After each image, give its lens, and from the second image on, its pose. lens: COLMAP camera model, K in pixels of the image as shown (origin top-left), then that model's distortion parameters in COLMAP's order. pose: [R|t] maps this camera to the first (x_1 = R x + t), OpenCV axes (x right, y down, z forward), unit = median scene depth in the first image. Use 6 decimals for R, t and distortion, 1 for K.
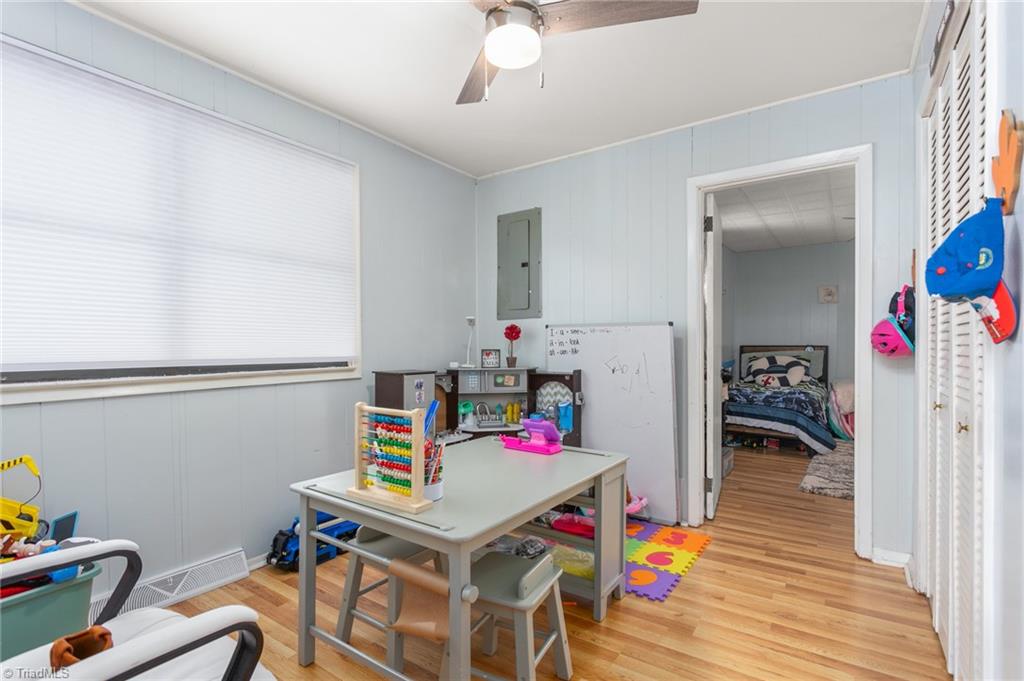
lens RADIAL K [[491.5, 0, 508.4], [0, 491.5, 345.5], [0, 0, 1]] dist [-0.001036, 0.003865]
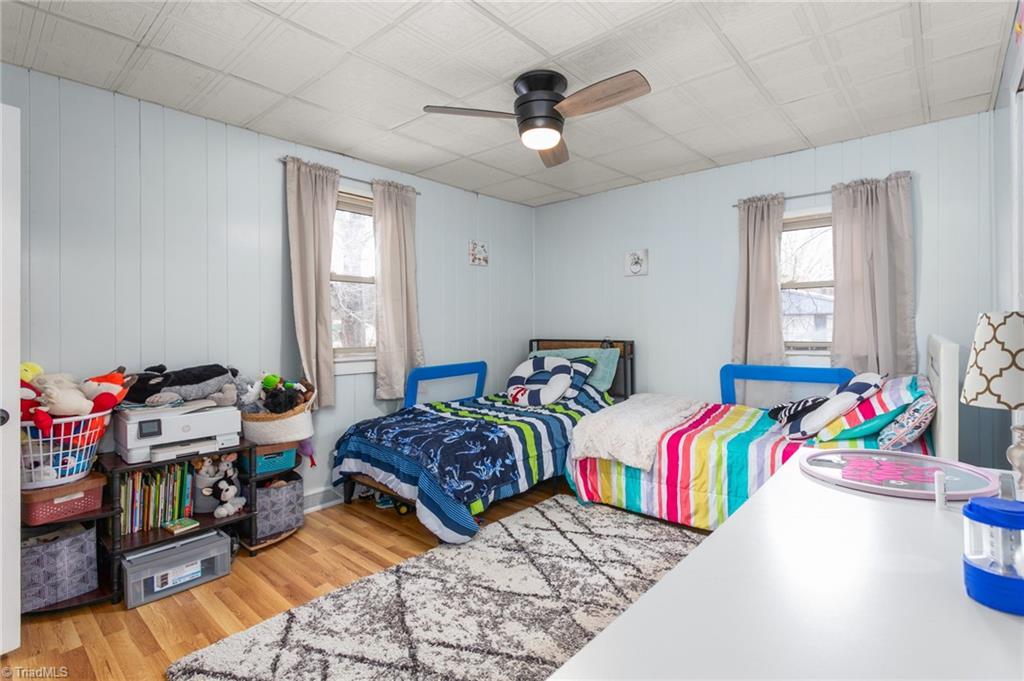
lens RADIAL K [[491.5, 0, 518.5], [0, 491.5, 330.6], [0, 0, 1]] dist [-0.001036, 0.003865]
pose [[0.994883, 0.000675, -0.101029, 0.593354], [-0.000171, 0.999987, 0.004998, -0.017801], [0.101031, -0.004955, 0.994871, 0.350016]]
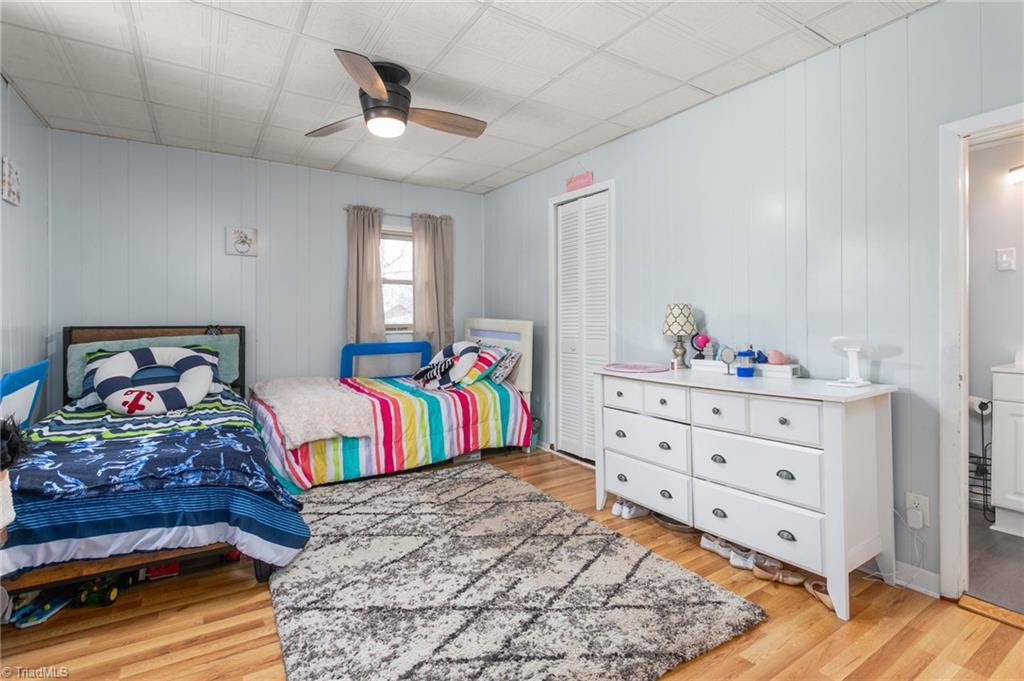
lens RADIAL K [[491.5, 0, 514.3], [0, 491.5, 330.6], [0, 0, 1]] dist [-0.001036, 0.003865]
pose [[0.381885, -0.015104, 0.924087, 0.231058], [-0.000278, 0.999865, 0.016458, -0.004442], [-0.924210, -0.006542, 0.381829, 0.485381]]
